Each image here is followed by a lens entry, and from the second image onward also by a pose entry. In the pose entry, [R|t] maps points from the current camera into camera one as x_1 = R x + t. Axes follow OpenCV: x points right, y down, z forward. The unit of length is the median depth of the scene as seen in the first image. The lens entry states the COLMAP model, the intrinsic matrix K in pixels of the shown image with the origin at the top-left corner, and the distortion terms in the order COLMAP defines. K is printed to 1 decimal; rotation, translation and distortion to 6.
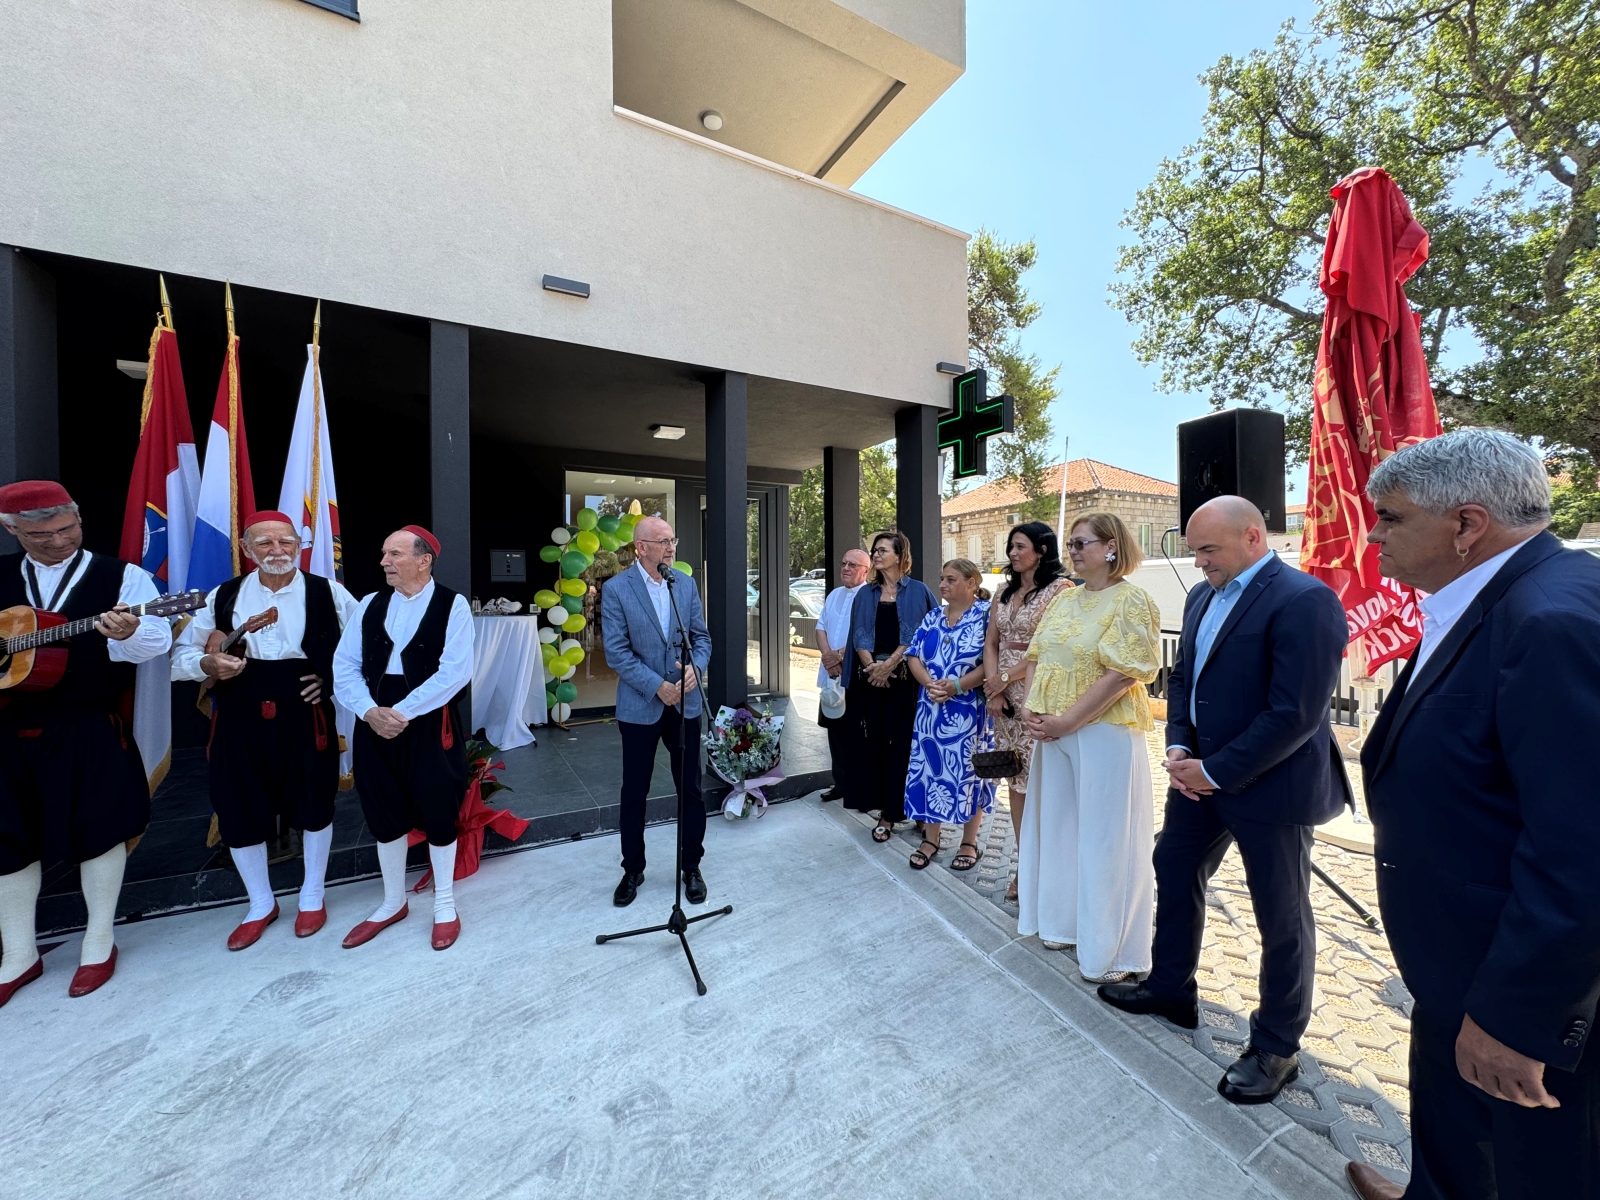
lens RADIAL K [[636.6, 0, 799.0], [0, 636.6, 599.4], [0, 0, 1]] dist [-0.004575, 0.001235]
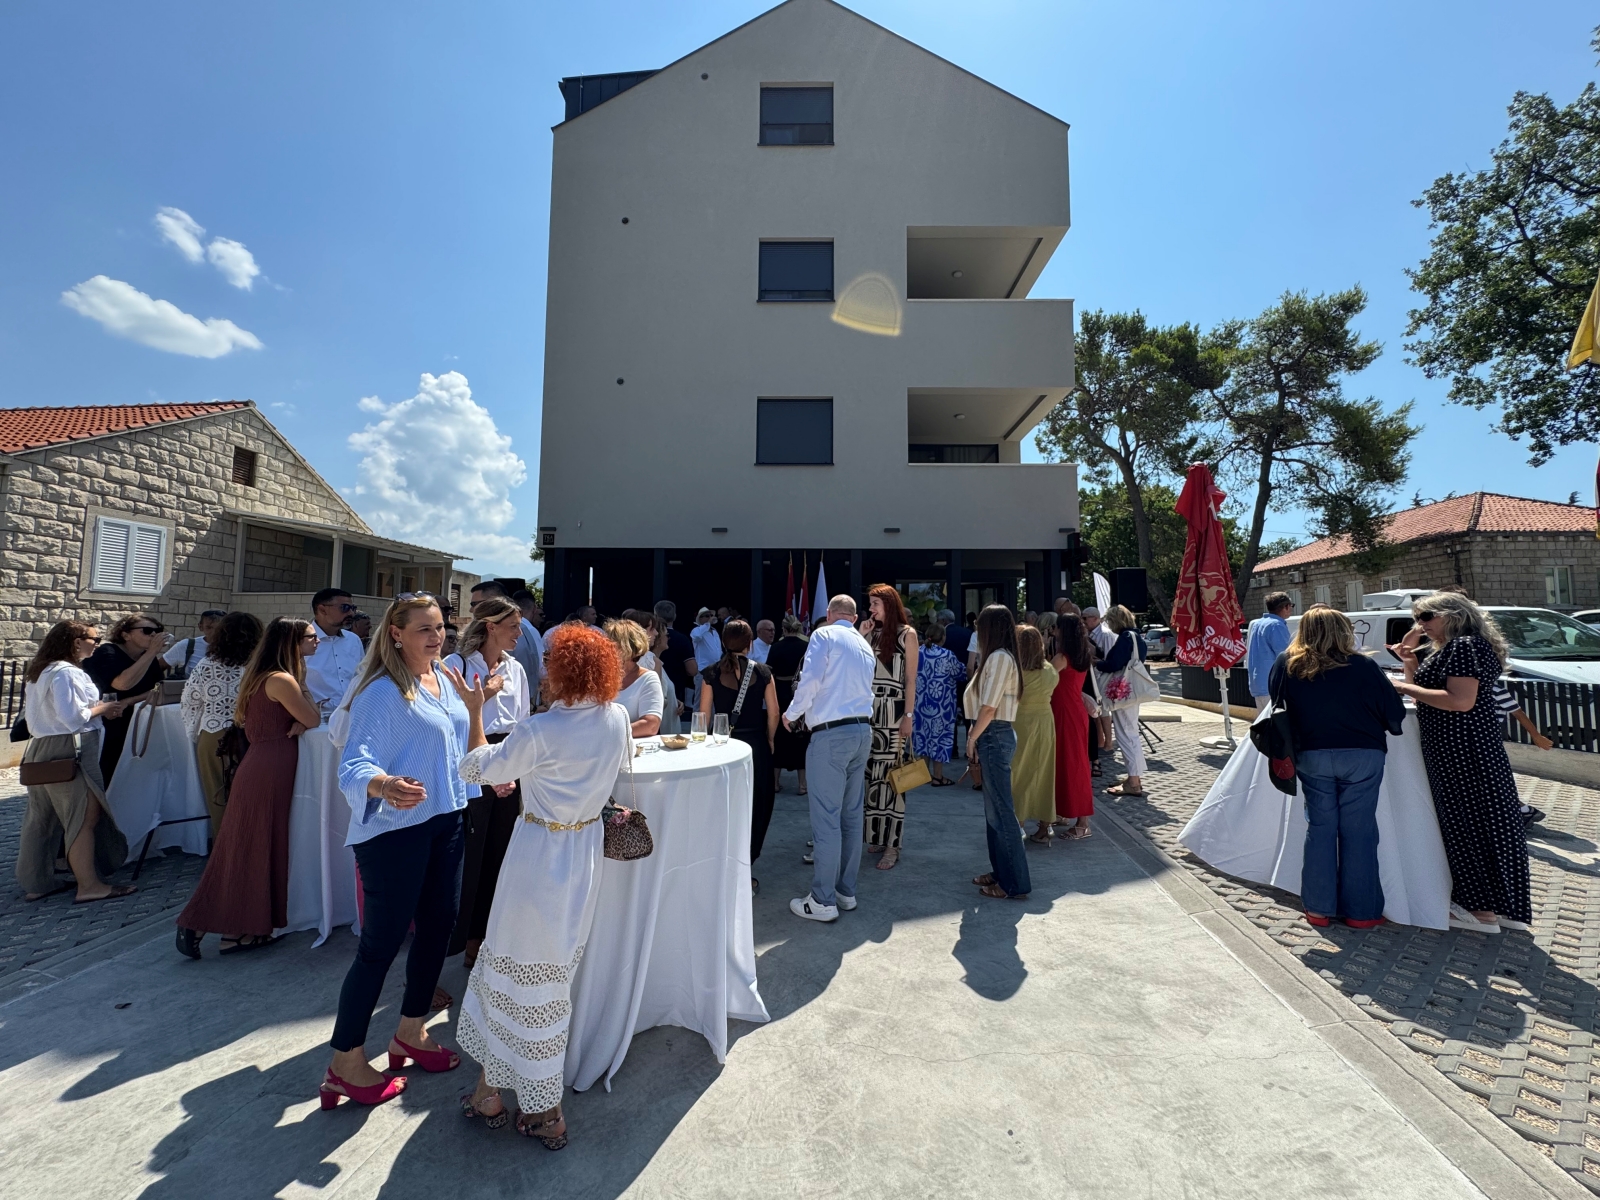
lens RADIAL K [[636.6, 0, 801.4], [0, 636.6, 597.3], [0, 0, 1]] dist [-0.004575, 0.001235]
pose [[0.867430, -0.025694, -0.496895, 0.491839], [-0.017727, 0.996436, -0.082471, 0.042687], [0.497243, 0.080346, 0.863883, -1.170944]]
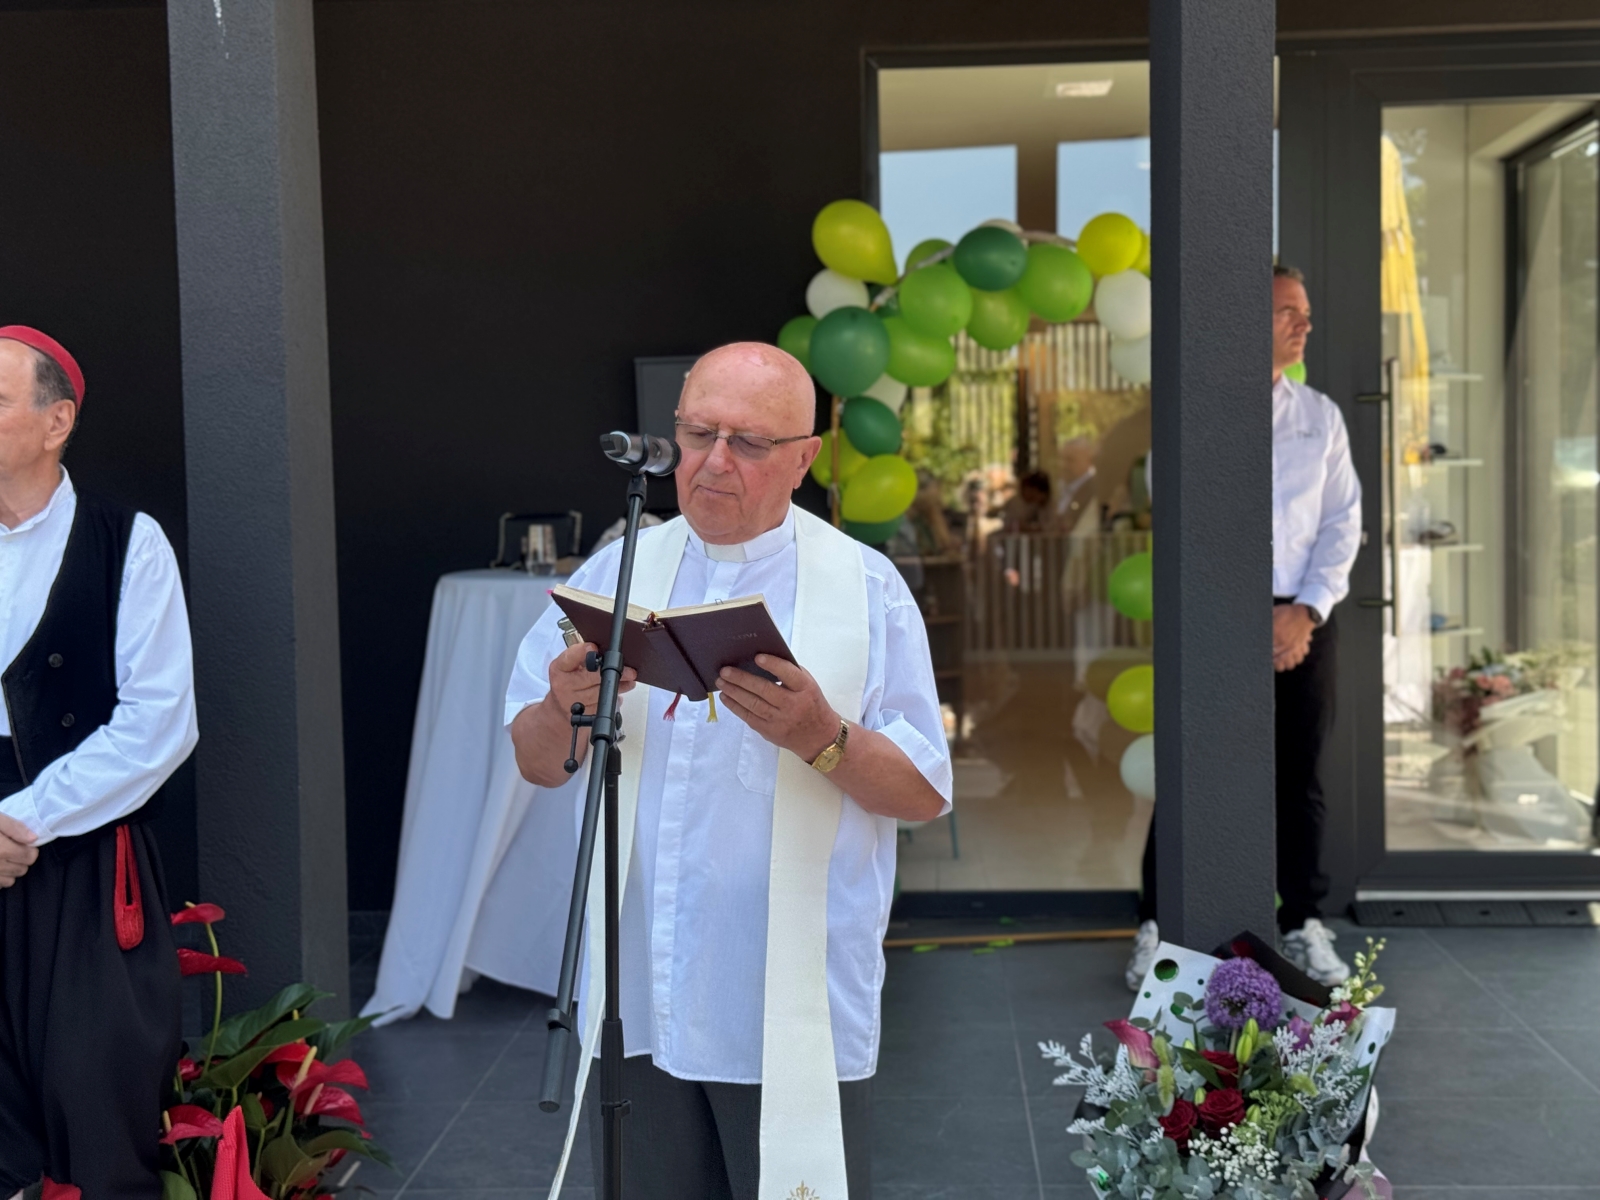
lens RADIAL K [[2233.1, 0, 798.2], [0, 2233.1, 613.6], [0, 0, 1]] dist [0.120259, 0.000000]
pose [[0.838726, 0.018685, -0.544233, 0.187605], [0.010510, 0.998670, 0.050485, -0.008686], [0.544452, -0.048063, 0.837414, 0.131671]]
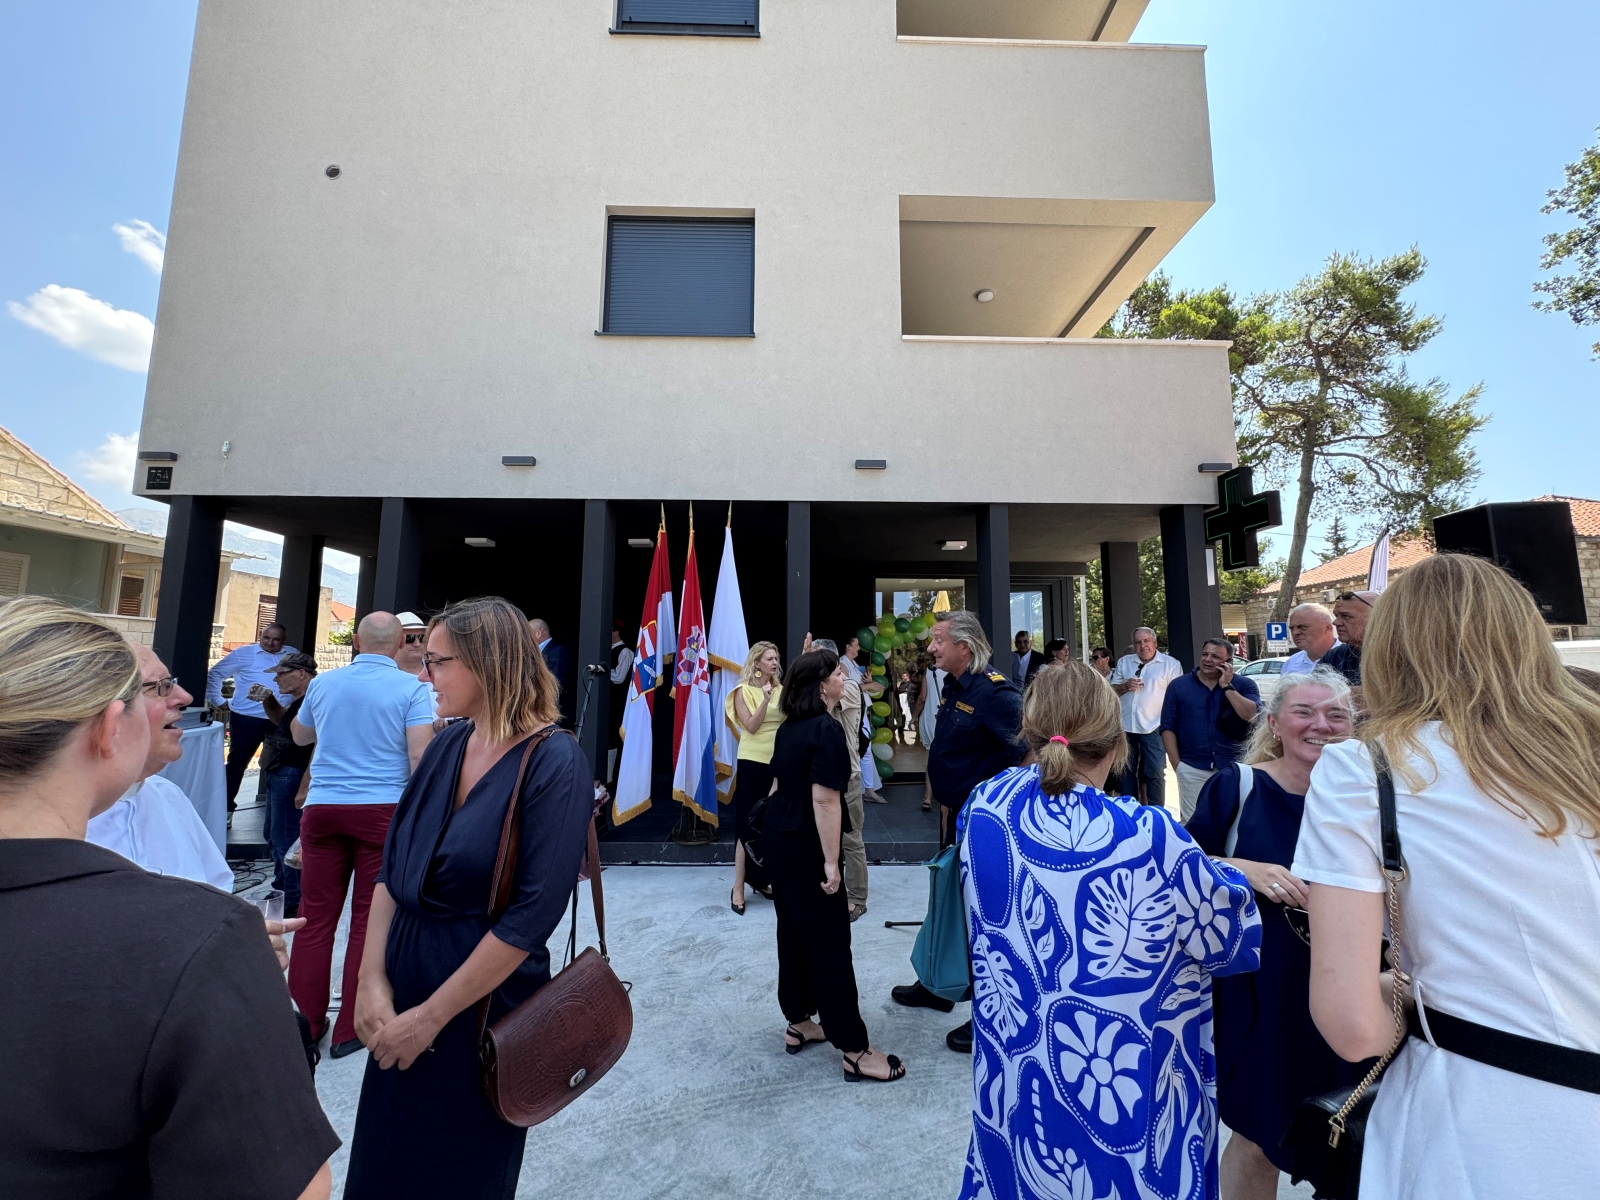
lens RADIAL K [[636.6, 0, 802.1], [0, 636.6, 598.2], [0, 0, 1]] dist [-0.004575, 0.001235]
pose [[0.886513, -0.043158, -0.460686, 0.102861], [-0.014825, 0.992480, -0.121505, -0.008176], [0.462465, 0.114545, 0.879207, -0.214022]]
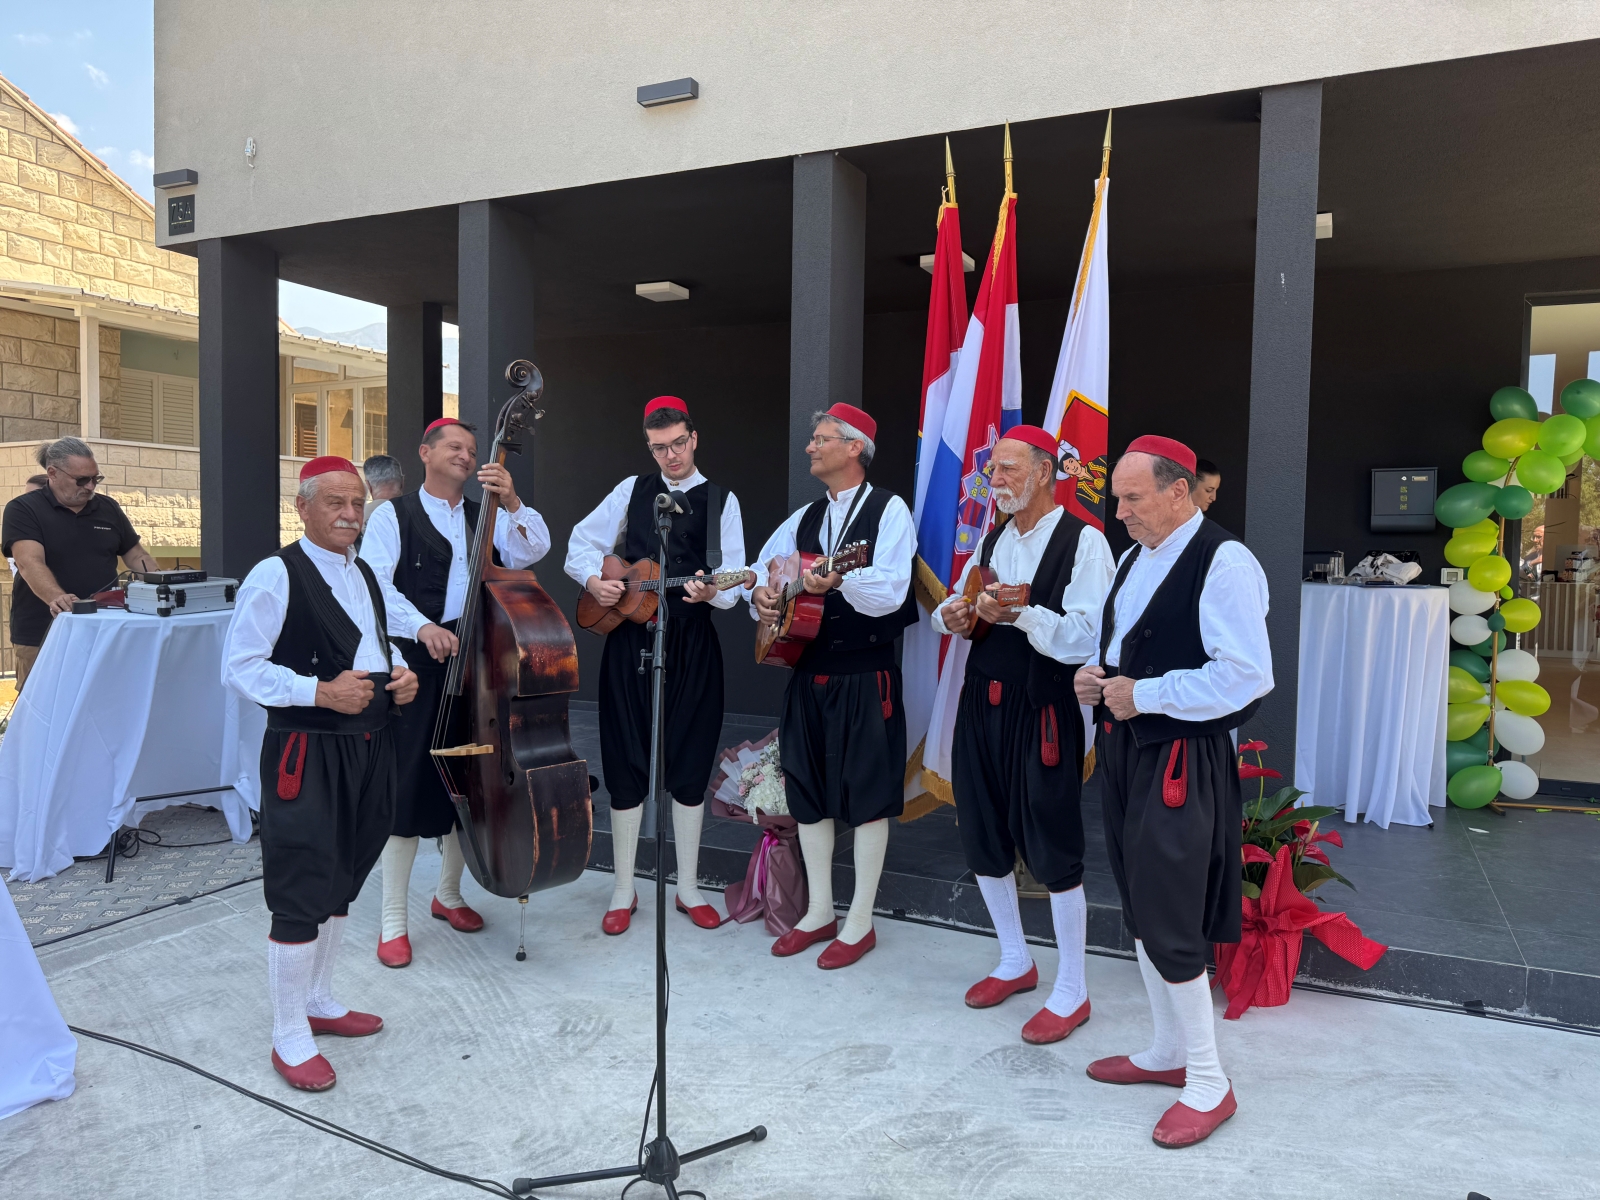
lens RADIAL K [[1136.3, 0, 828.2], [0, 1136.3, 608.1], [0, 0, 1]] dist [0.045603, -0.047313]
pose [[0.596857, 0.056859, -0.800330, 0.049814], [-0.026614, 0.998340, 0.051079, 0.006407], [0.801906, -0.009187, 0.597380, 0.005072]]
